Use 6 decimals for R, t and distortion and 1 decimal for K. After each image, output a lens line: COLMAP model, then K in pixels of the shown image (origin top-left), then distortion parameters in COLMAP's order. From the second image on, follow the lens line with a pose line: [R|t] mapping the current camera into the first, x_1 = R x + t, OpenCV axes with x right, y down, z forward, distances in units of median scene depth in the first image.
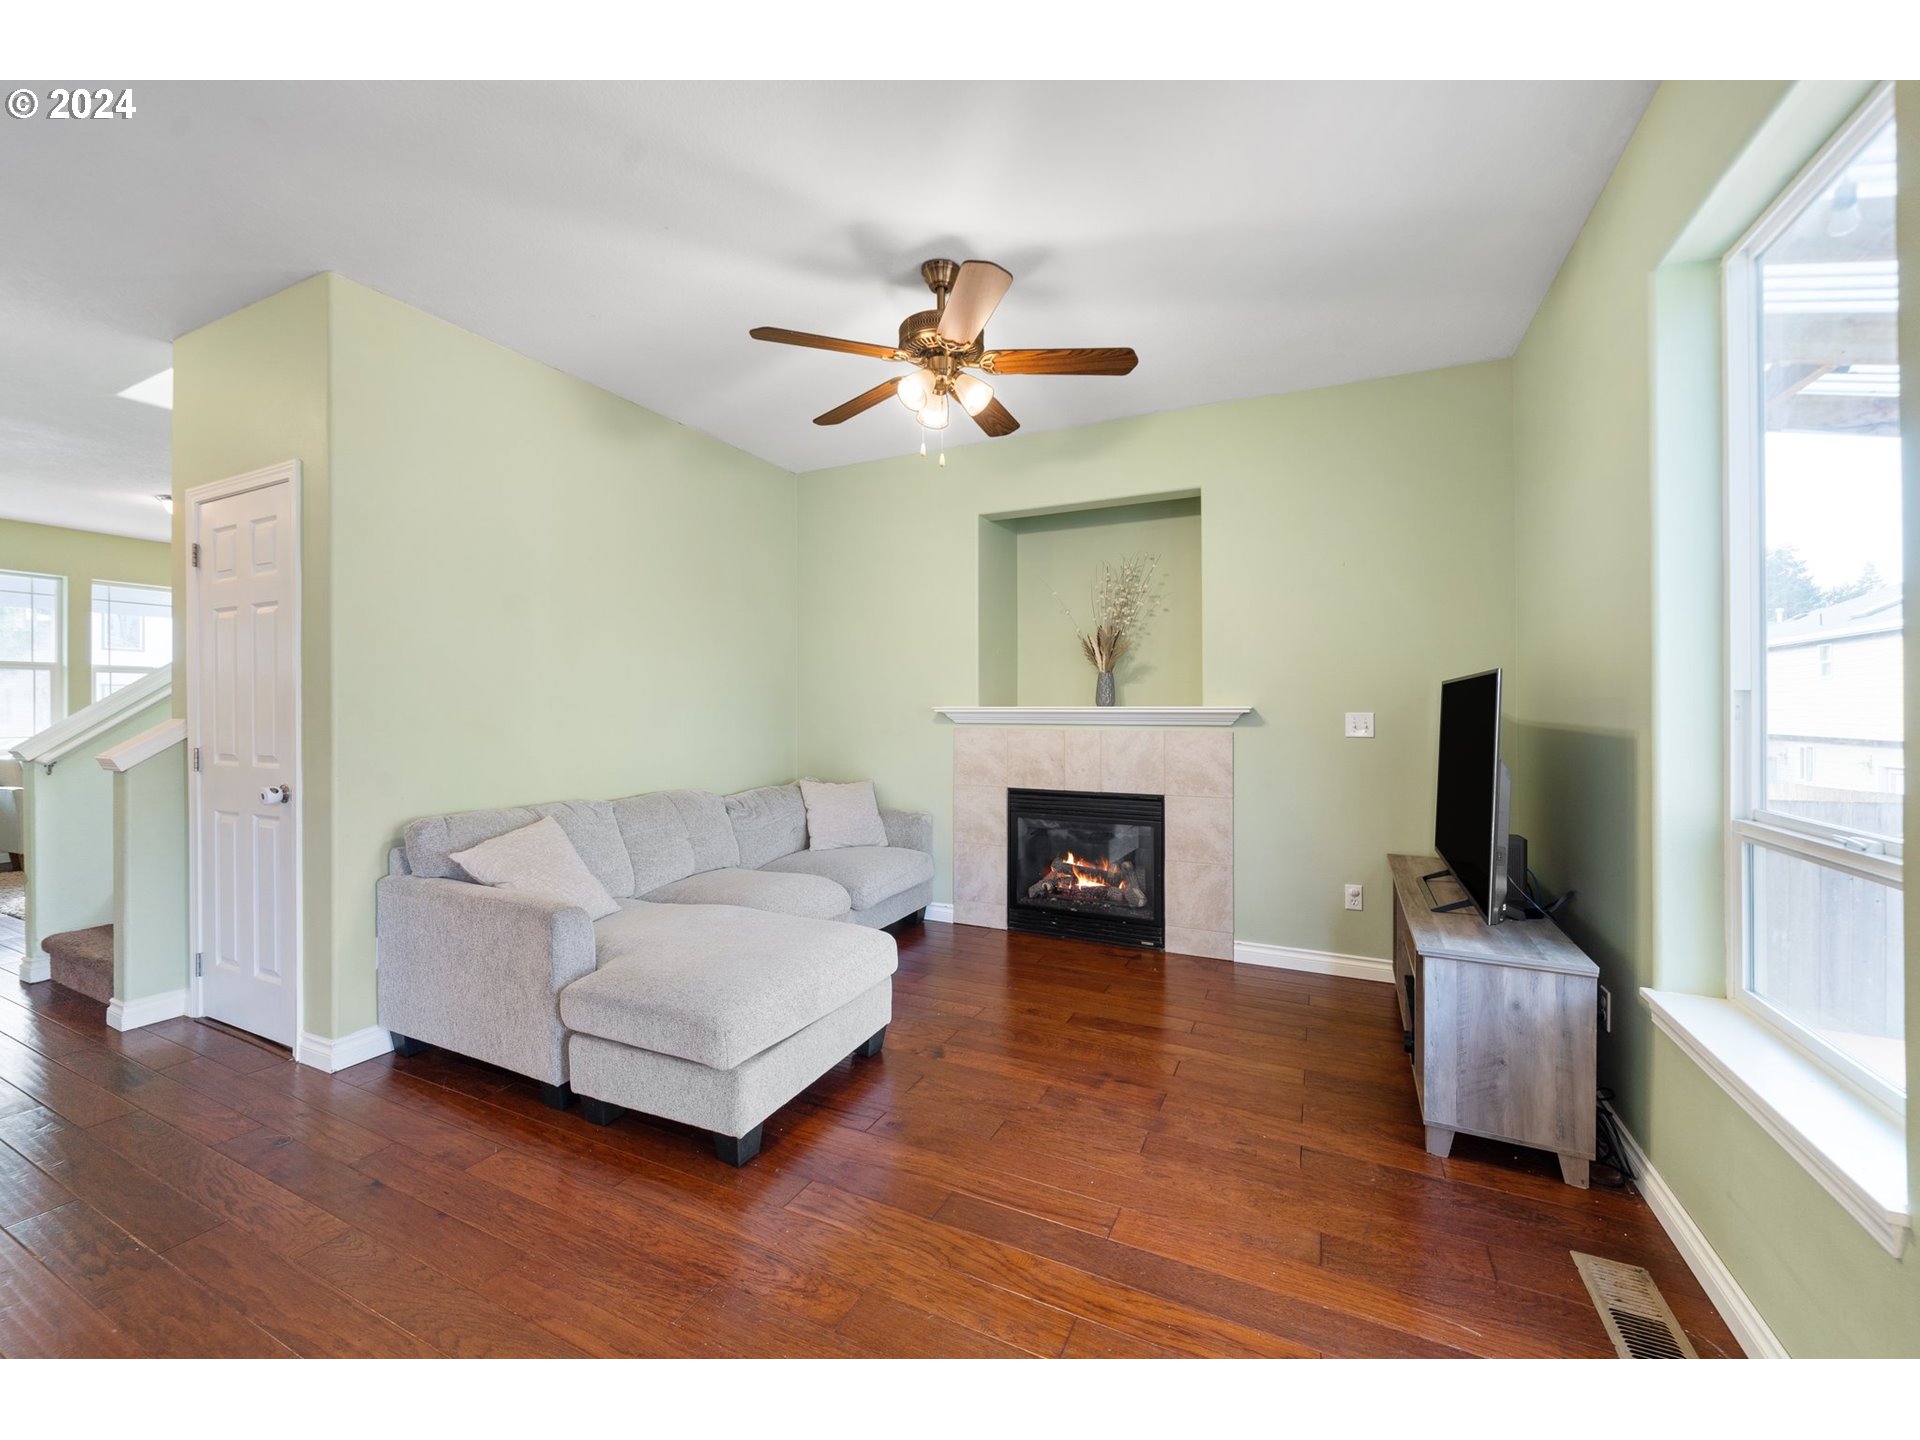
lens RADIAL K [[763.2, 0, 956.1], [0, 763.2, 704.1], [0, 0, 1]] dist [-0.003207, -0.000359]
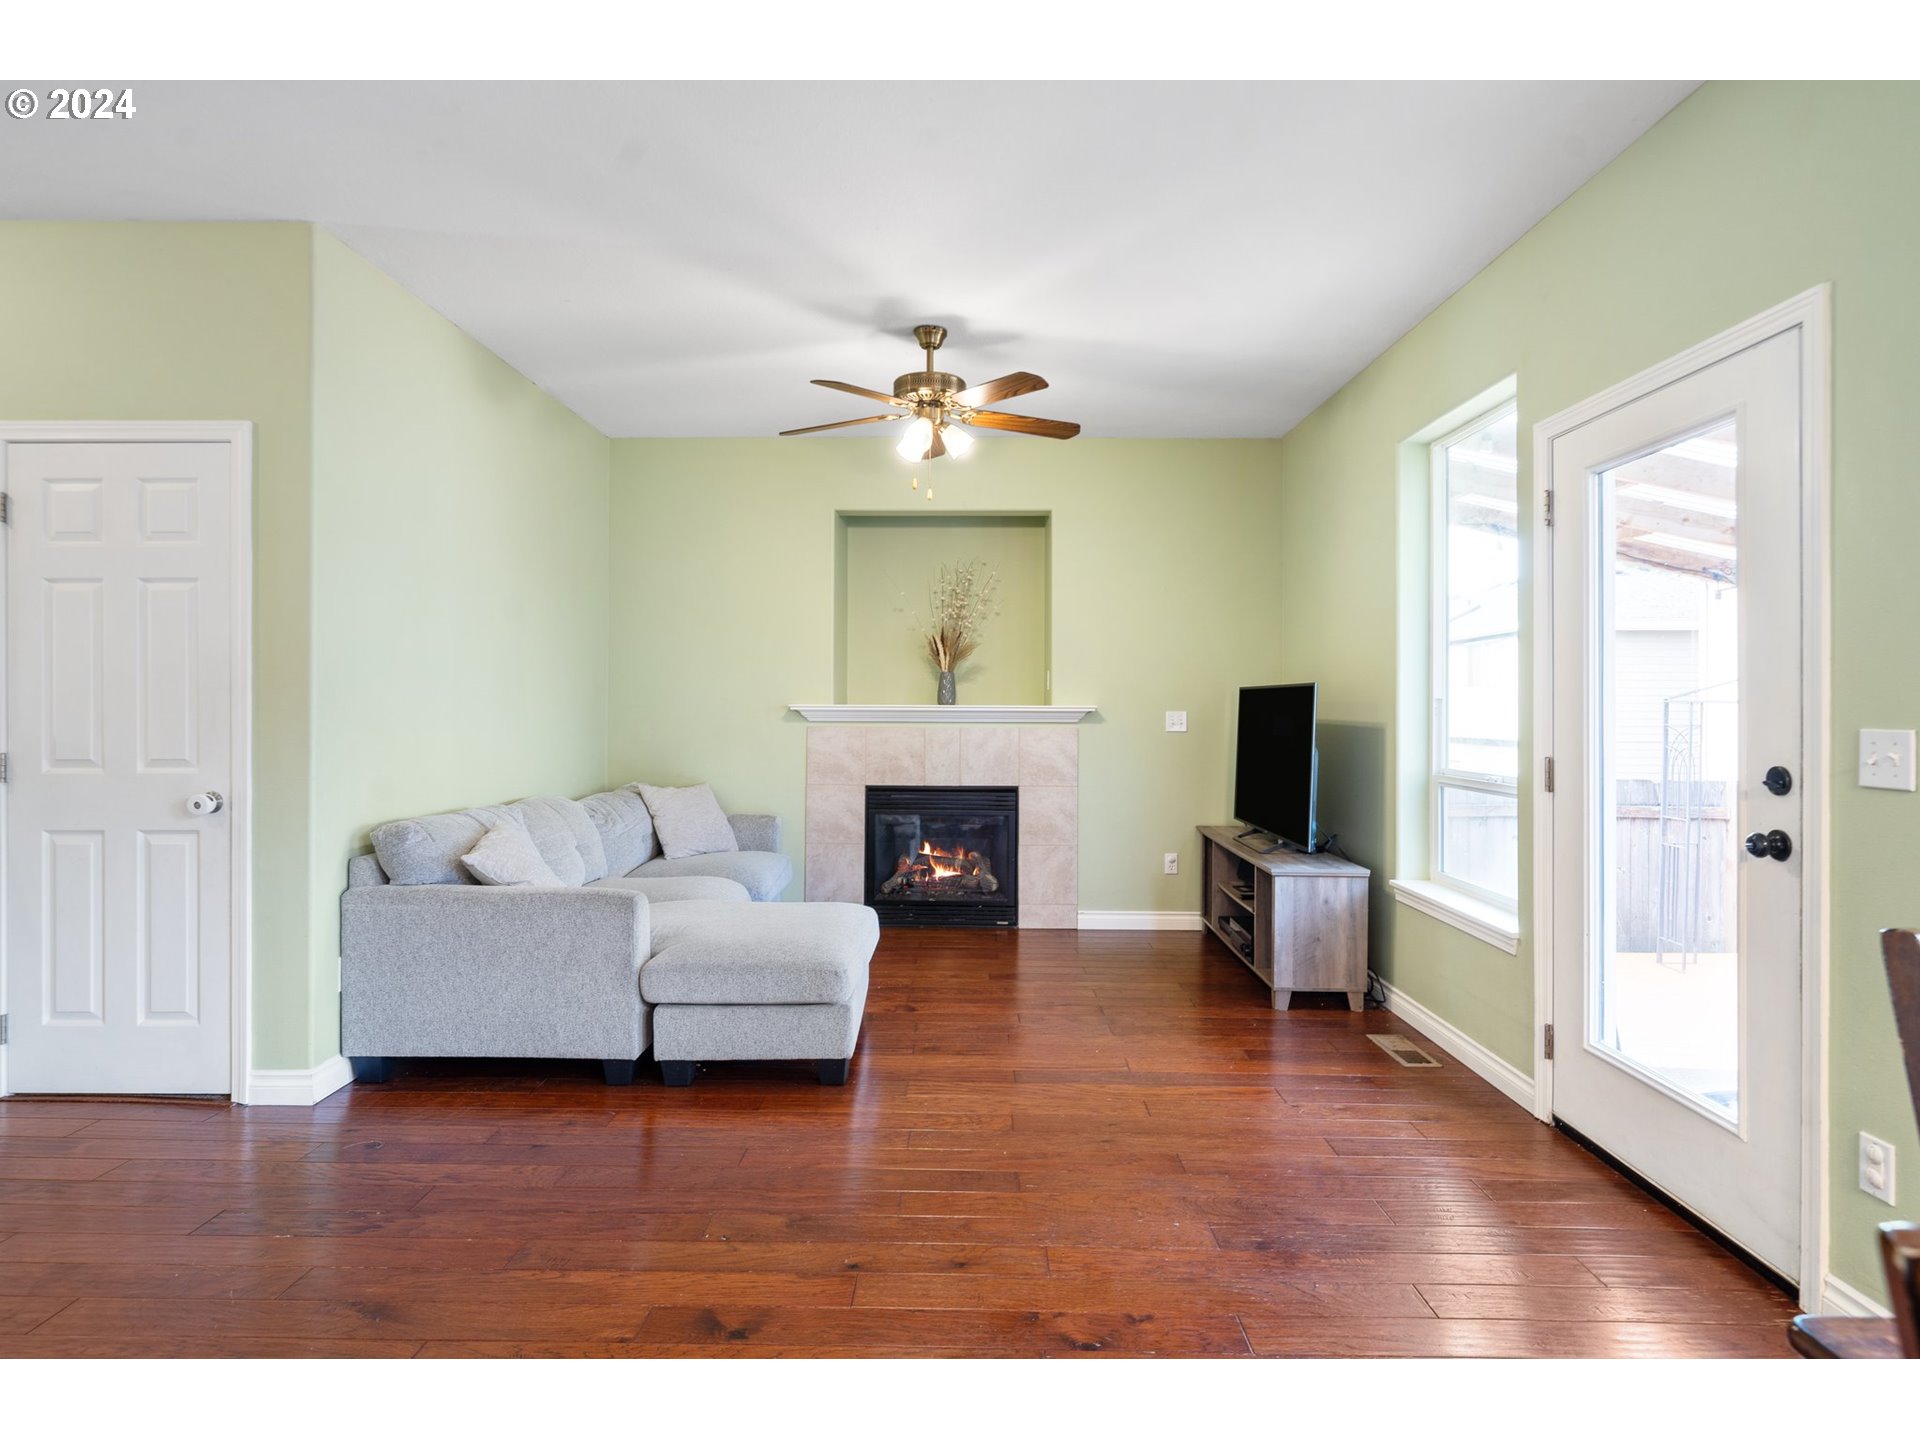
lens RADIAL K [[1008.4, 0, 957.7], [0, 1008.4, 697.0], [0, 0, 1]] dist [0.001020, 0.000198]
pose [[0.905320, 0.008590, 0.424644, -0.436109], [-0.007184, 0.999962, -0.004913, -0.001257], [-0.424670, 0.001397, 0.905347, -0.286778]]
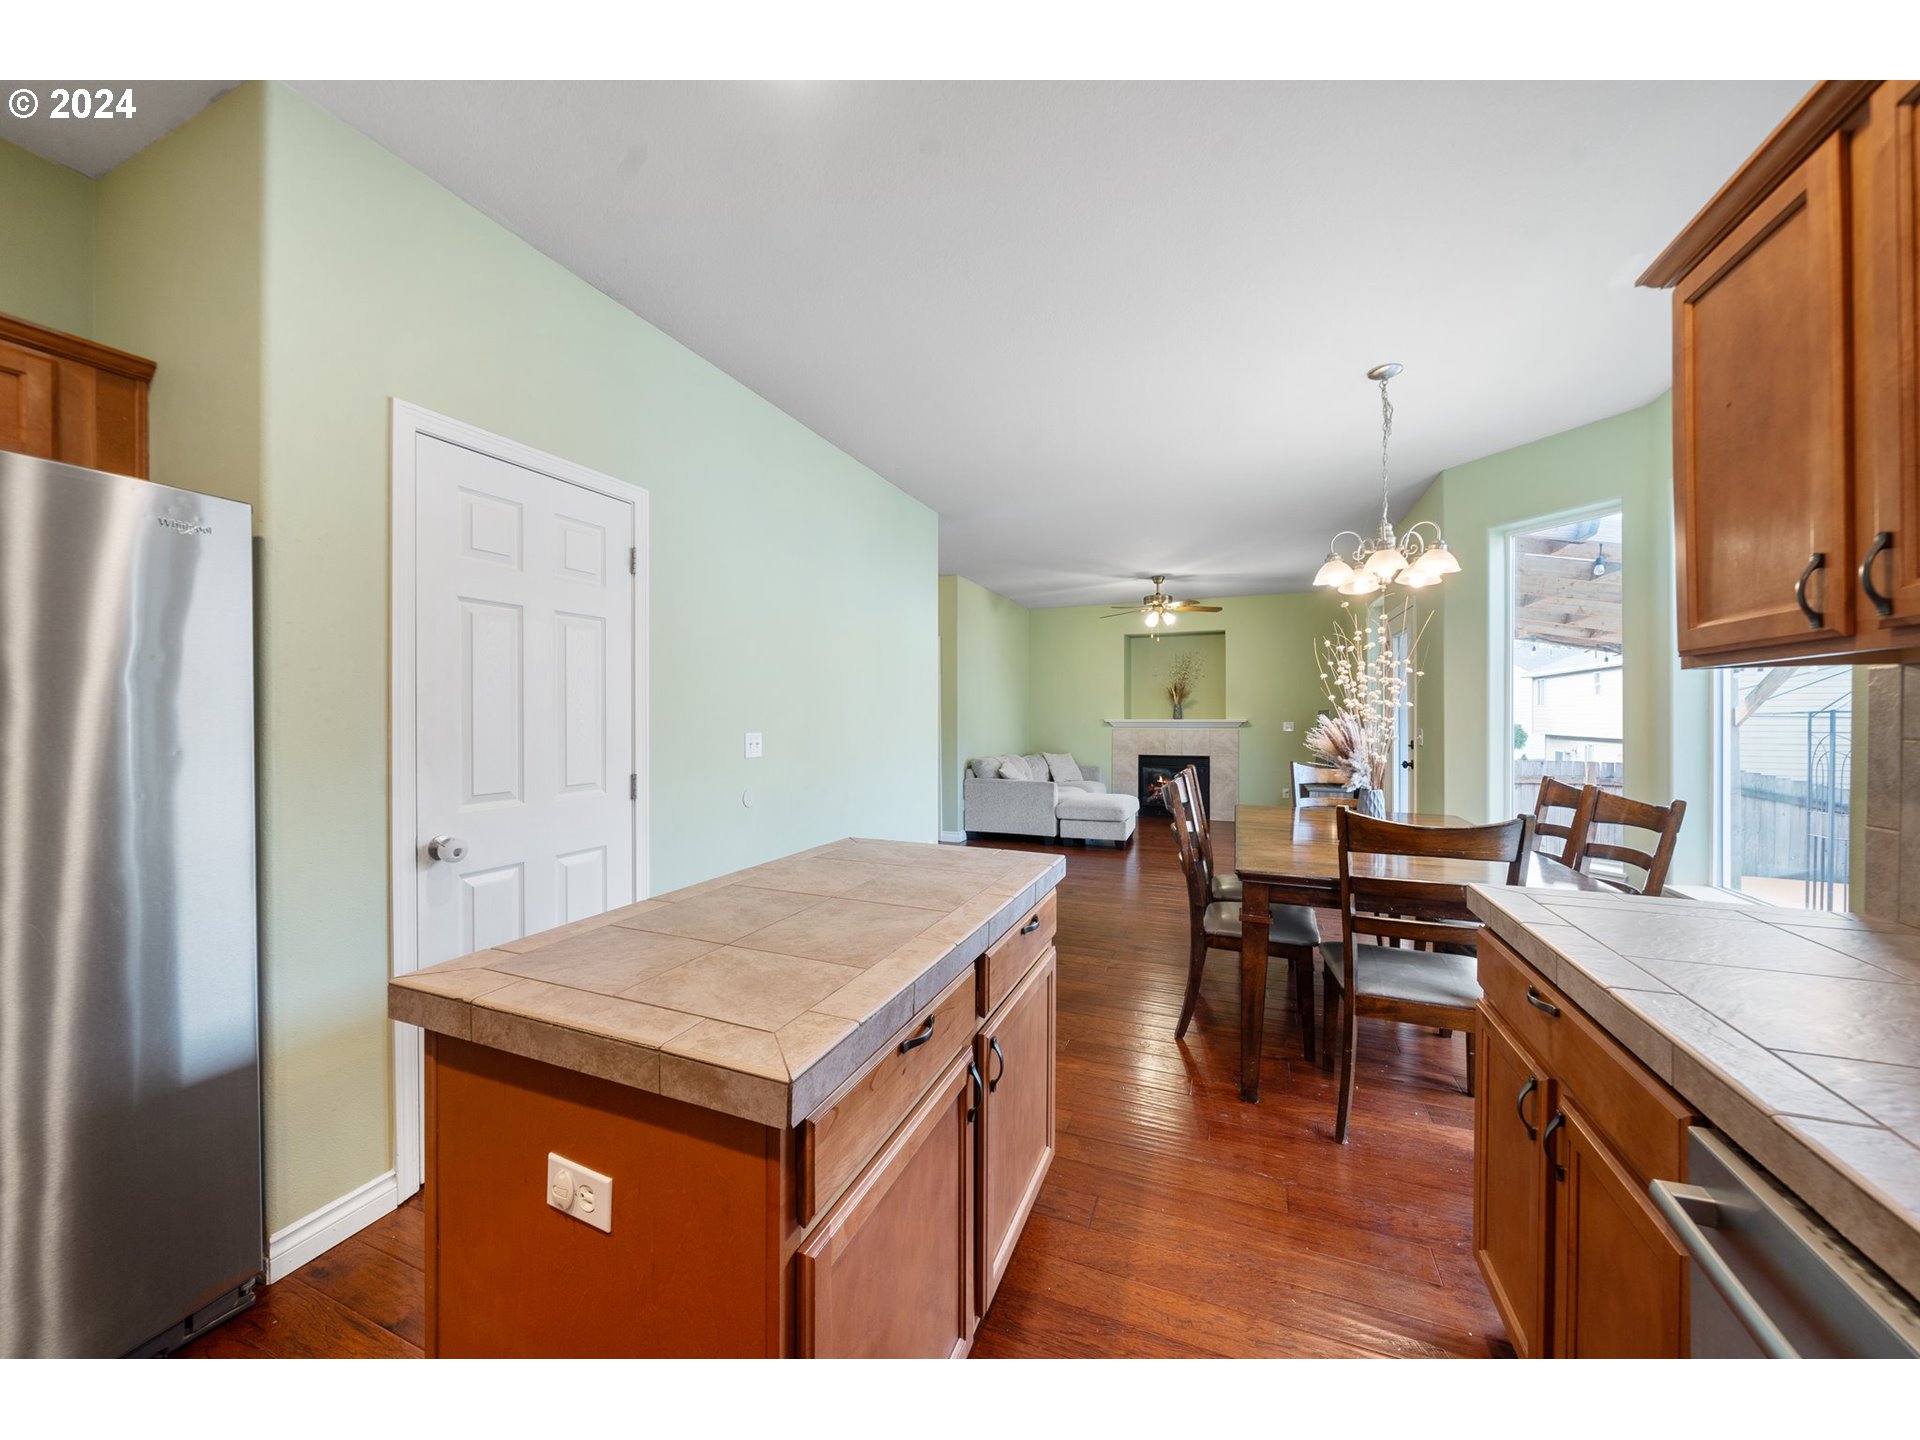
lens RADIAL K [[699.2, 0, 954.4], [0, 699.2, 711.9], [0, 0, 1]] dist [0.000927, 0.000052]
pose [[0.998266, 0.000870, 0.058853, -0.686537], [-0.000906, 0.999999, 0.000583, -0.022275], [-0.058852, -0.000636, 0.998266, -1.203858]]
